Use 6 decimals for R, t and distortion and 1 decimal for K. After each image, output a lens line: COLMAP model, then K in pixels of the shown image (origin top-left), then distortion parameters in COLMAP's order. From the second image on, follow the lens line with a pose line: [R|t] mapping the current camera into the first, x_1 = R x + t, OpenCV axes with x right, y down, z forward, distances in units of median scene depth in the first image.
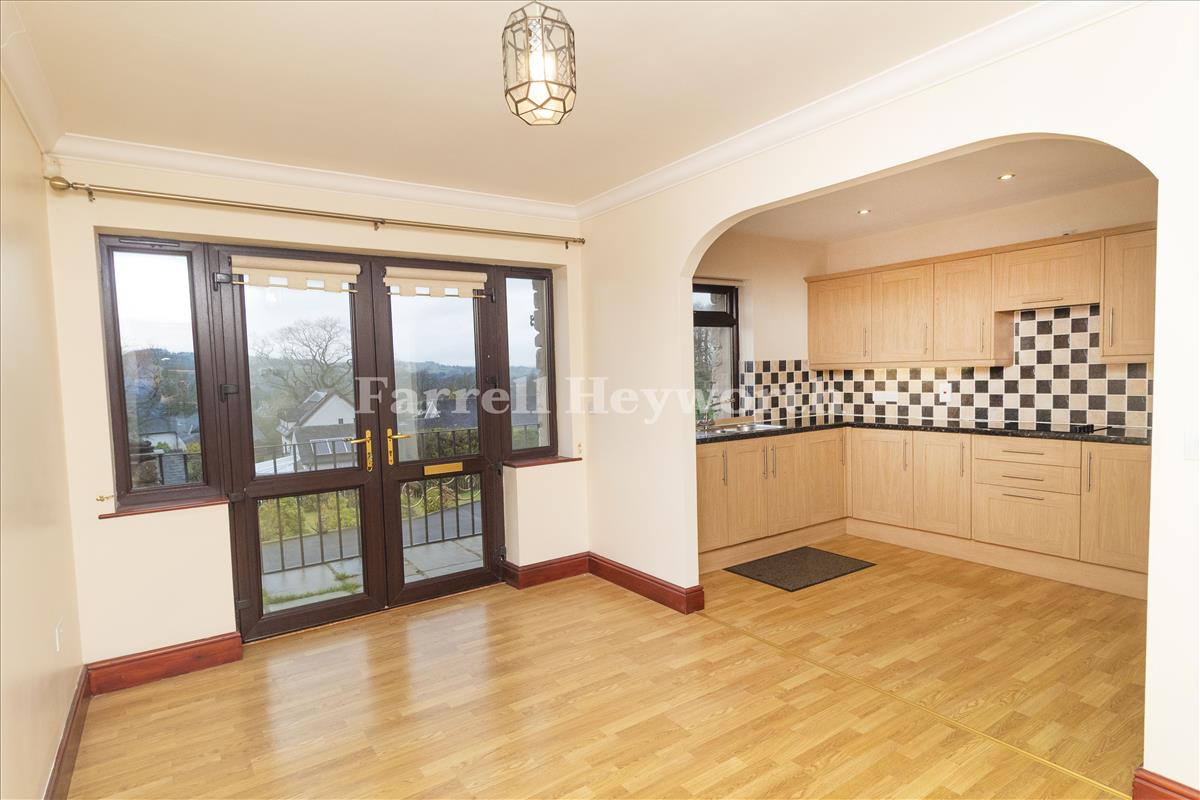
lens RADIAL K [[649.2, 0, 596.8], [0, 649.2, 411.7], [0, 0, 1]] dist [0.002953, 0.000862]
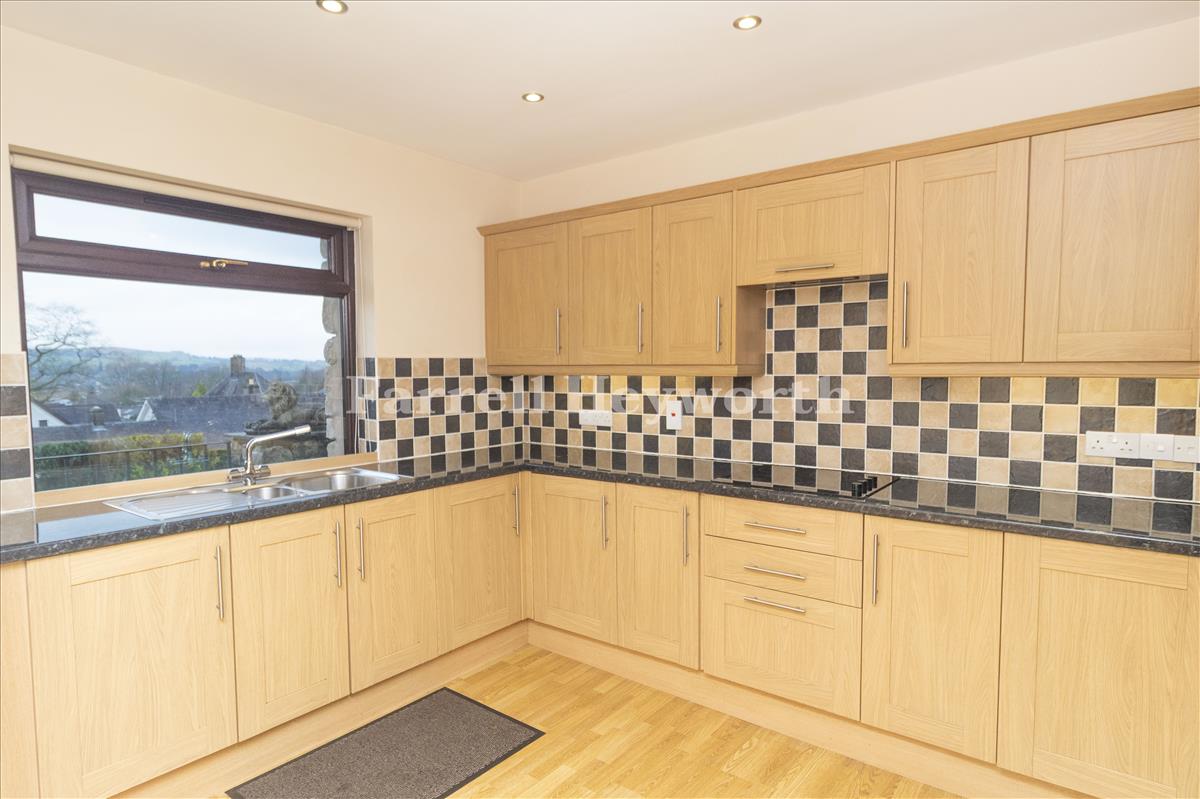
lens RADIAL K [[658.0, 0, 604.3], [0, 658.0, 410.0], [0, 0, 1]] dist [0.000198, -0.000013]
pose [[0.952424, 0.004036, 0.304750, 0.272748], [-0.003605, 0.999992, -0.001977, -0.032607], [-0.304756, 0.000785, 0.952430, 0.401923]]
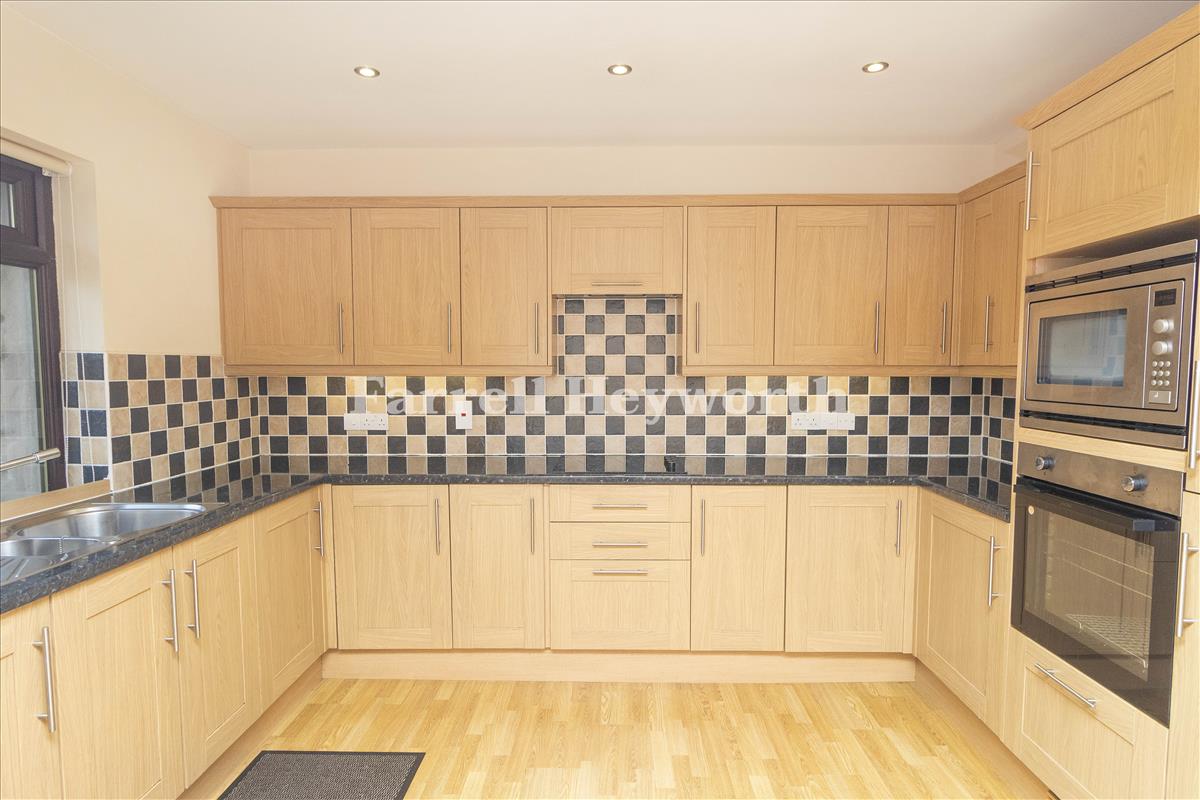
lens RADIAL K [[649.2, 0, 596.8], [0, 649.2, 411.7], [0, 0, 1]] dist [0.002953, 0.000862]
pose [[0.584273, -0.027801, 0.811081, 0.085432], [0.033821, 0.999379, 0.009892, -0.034369], [-0.810852, 0.021652, 0.584850, 0.509934]]
